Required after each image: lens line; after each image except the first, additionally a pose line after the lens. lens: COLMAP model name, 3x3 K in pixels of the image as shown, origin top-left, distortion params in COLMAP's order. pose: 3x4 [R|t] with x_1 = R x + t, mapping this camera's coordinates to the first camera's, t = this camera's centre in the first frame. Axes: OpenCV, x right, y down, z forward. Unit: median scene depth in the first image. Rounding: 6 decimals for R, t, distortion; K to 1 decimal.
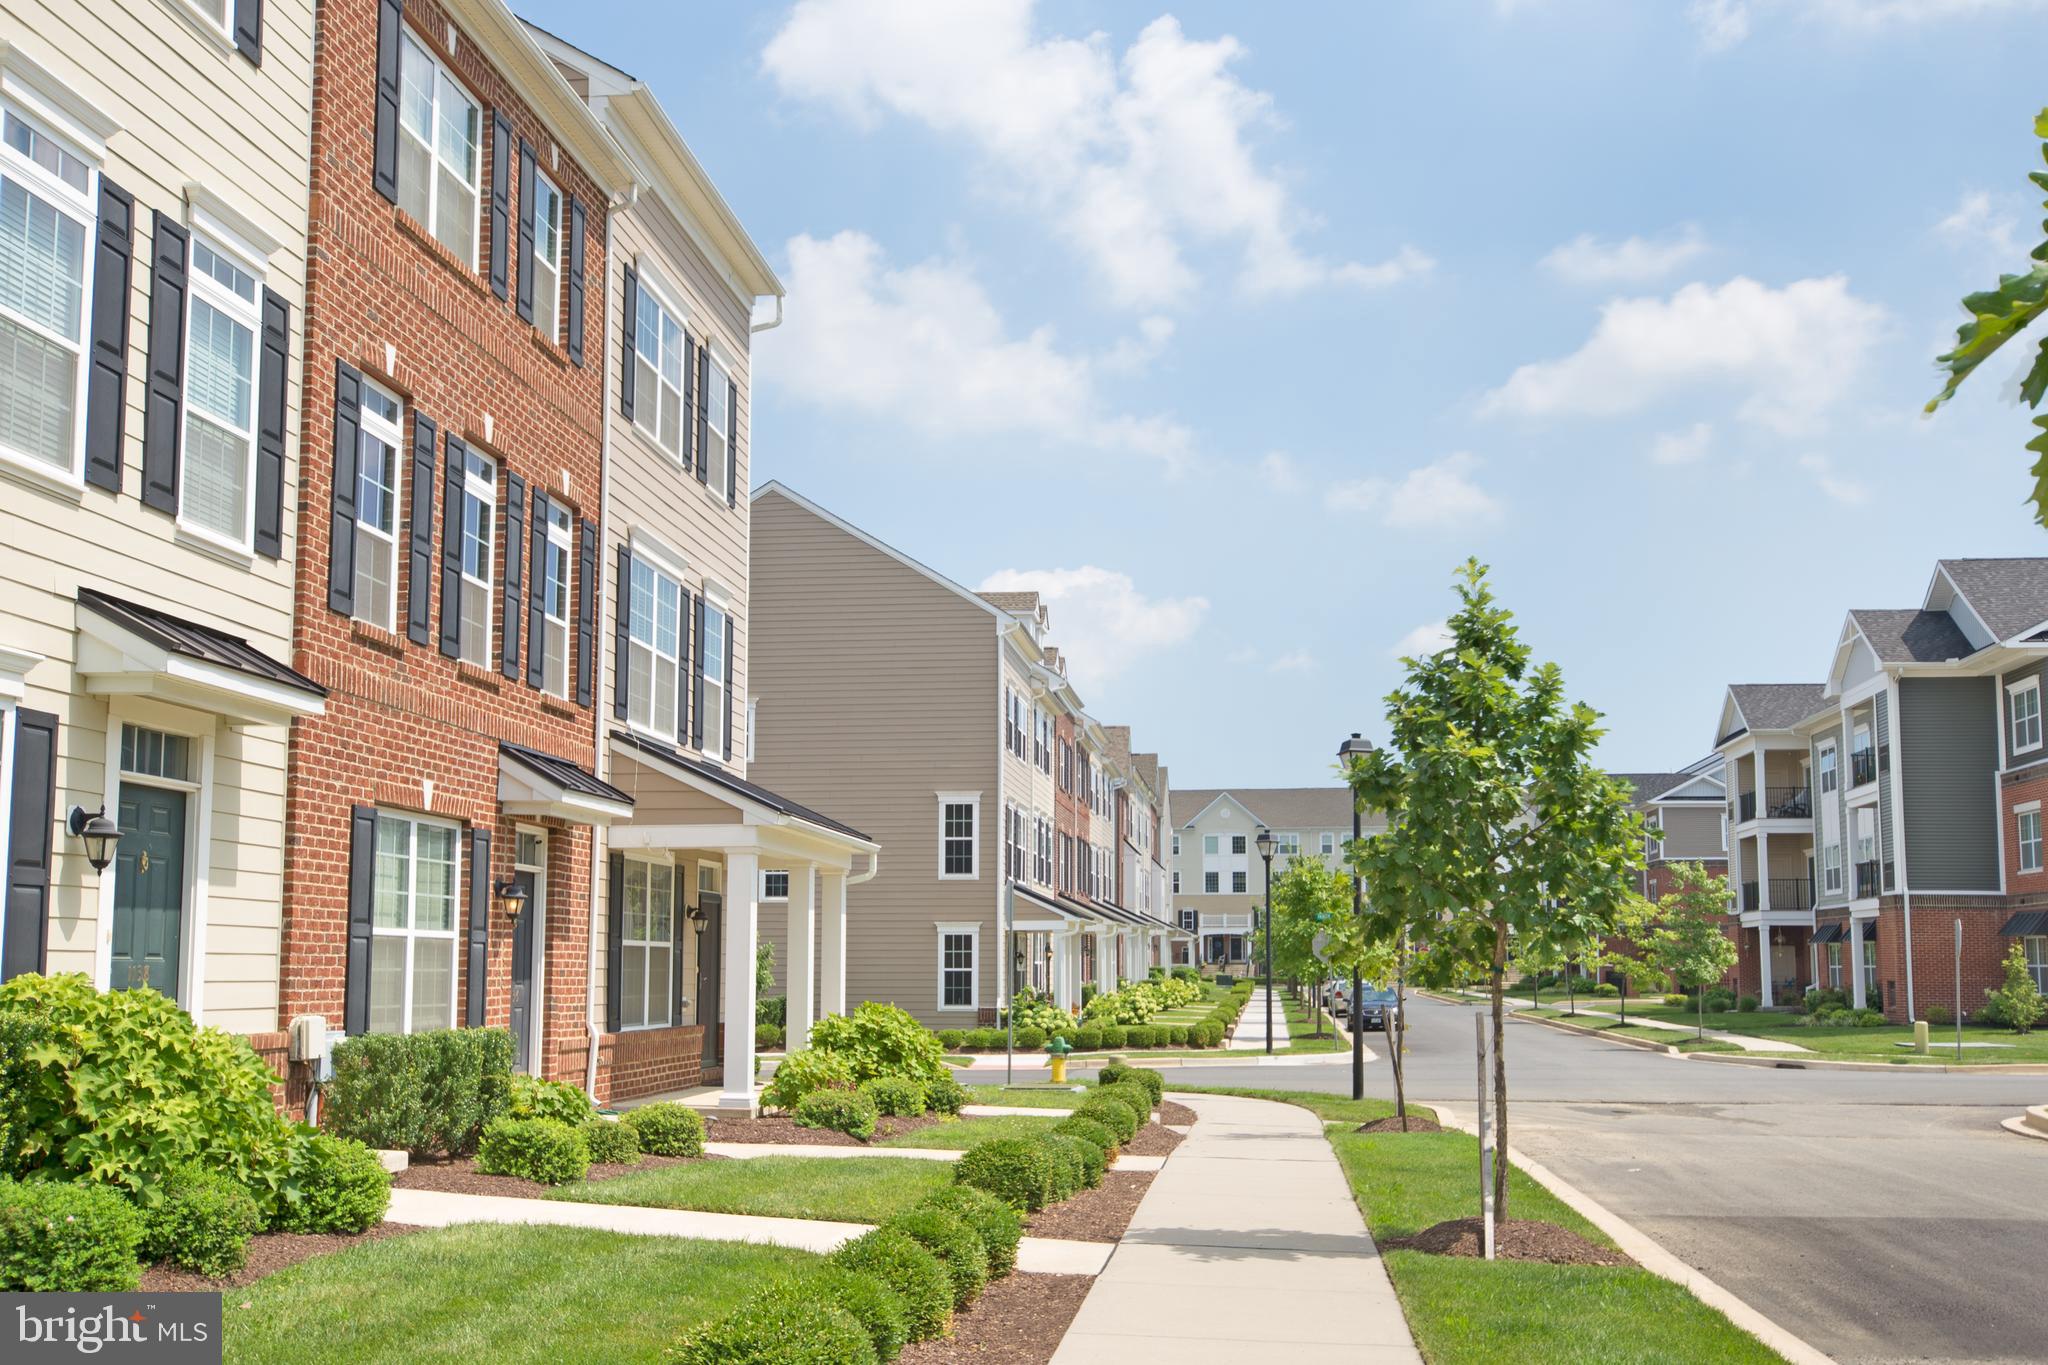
lens RADIAL K [[2085.0, 0, 1027.6], [0, 2085.0, 678.9], [0, 0, 1]] dist [0.039094, 0.000000]
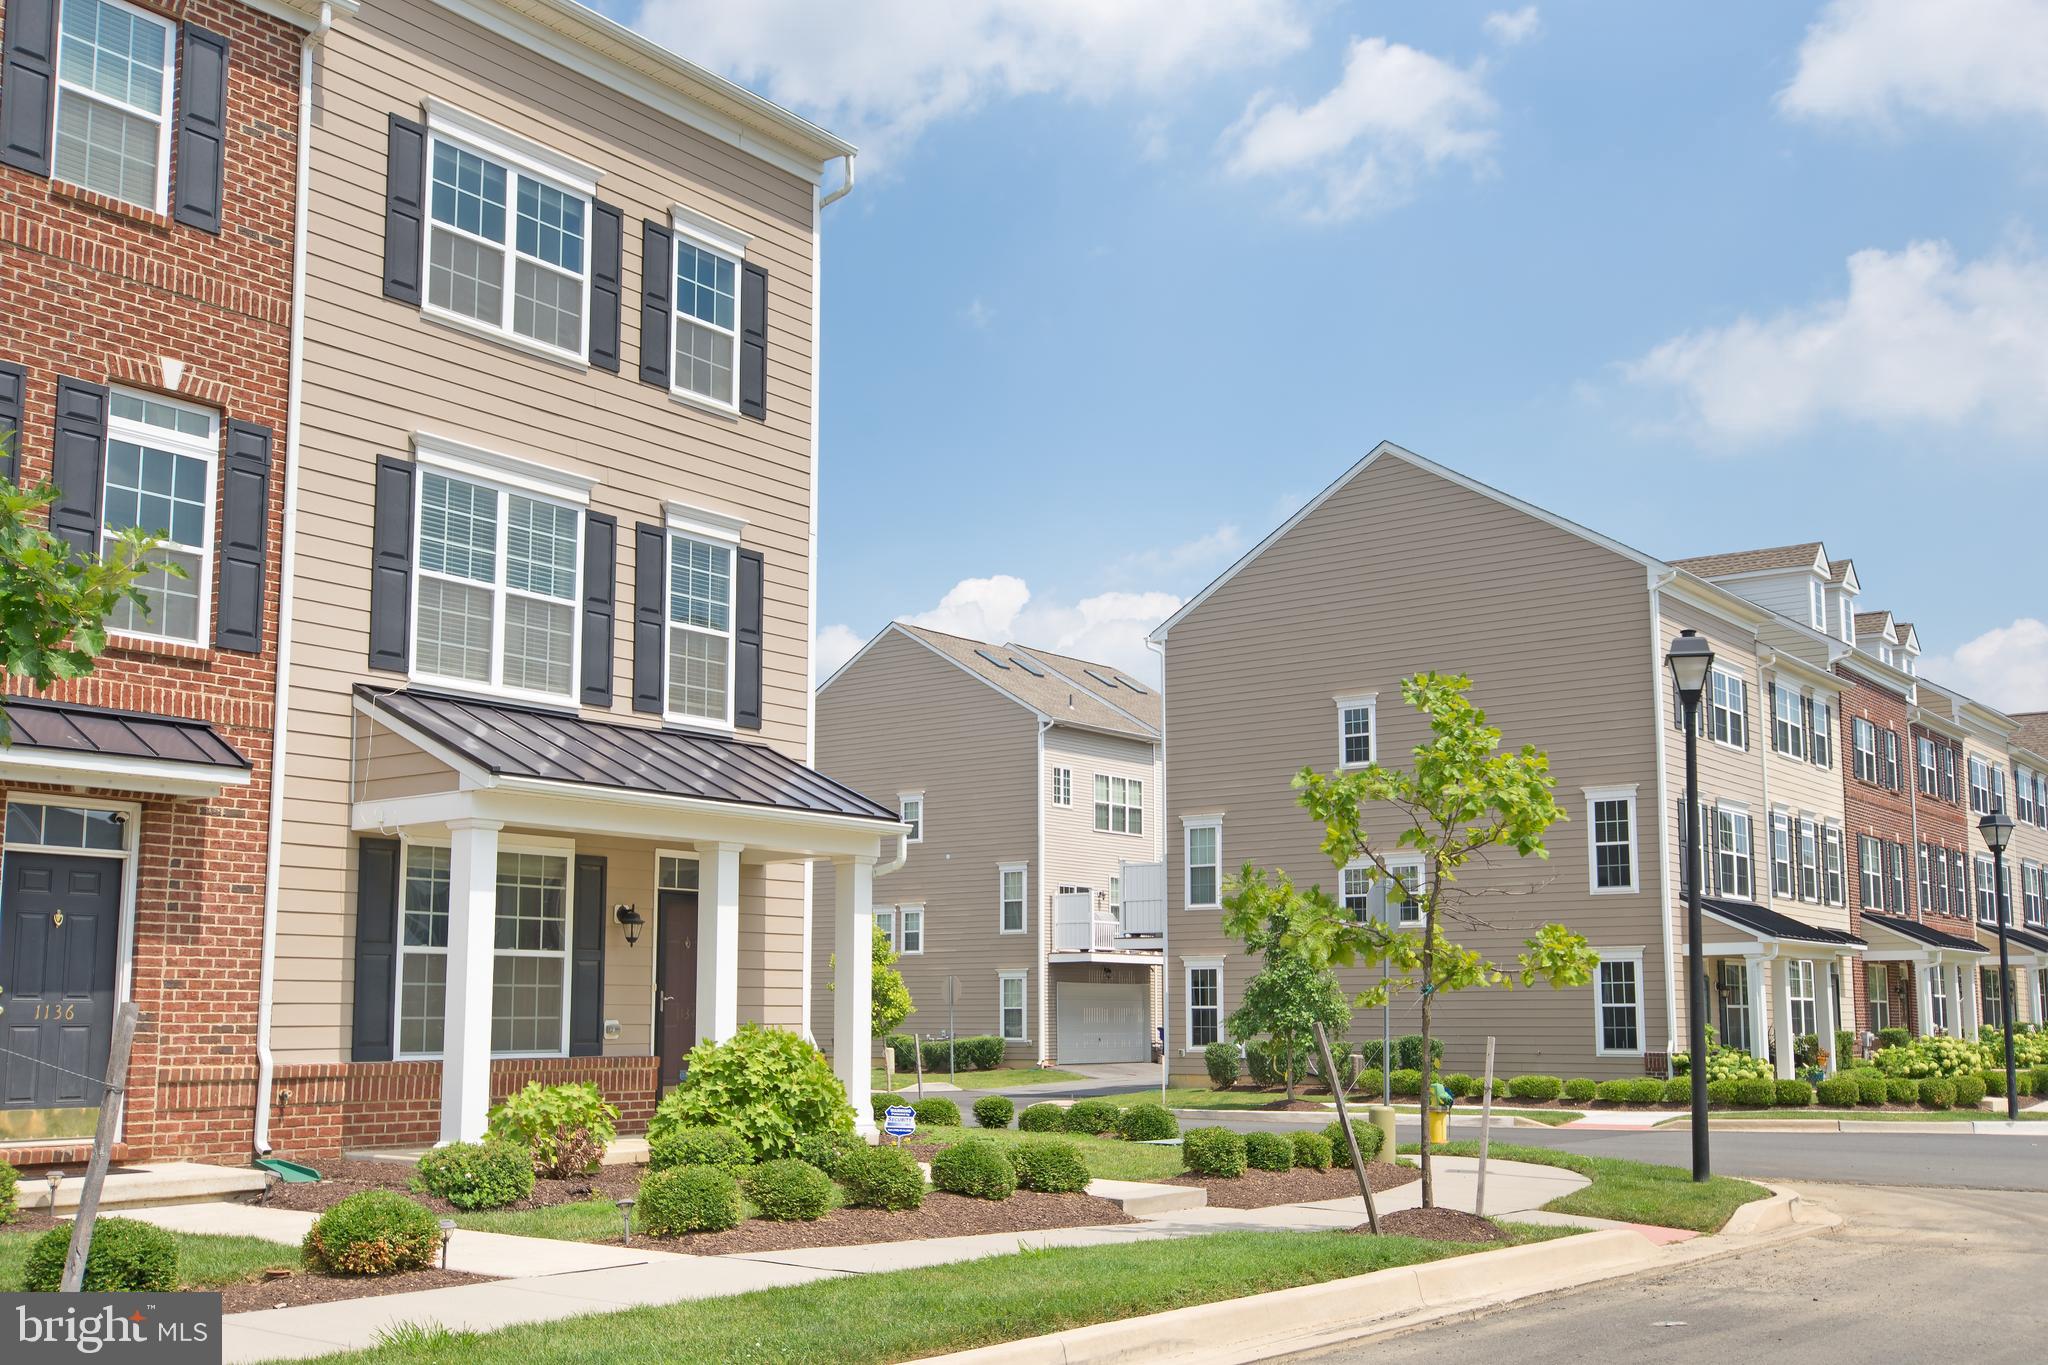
lens RADIAL K [[2085.0, 0, 1027.1], [0, 2085.0, 699.2], [0, 0, 1]] dist [0.039094, 0.000000]
pose [[0.863810, -0.080982, -0.497267, 0.181991], [0.073088, 0.996699, -0.035354, 0.033307], [0.498489, -0.005805, 0.866877, 0.184708]]
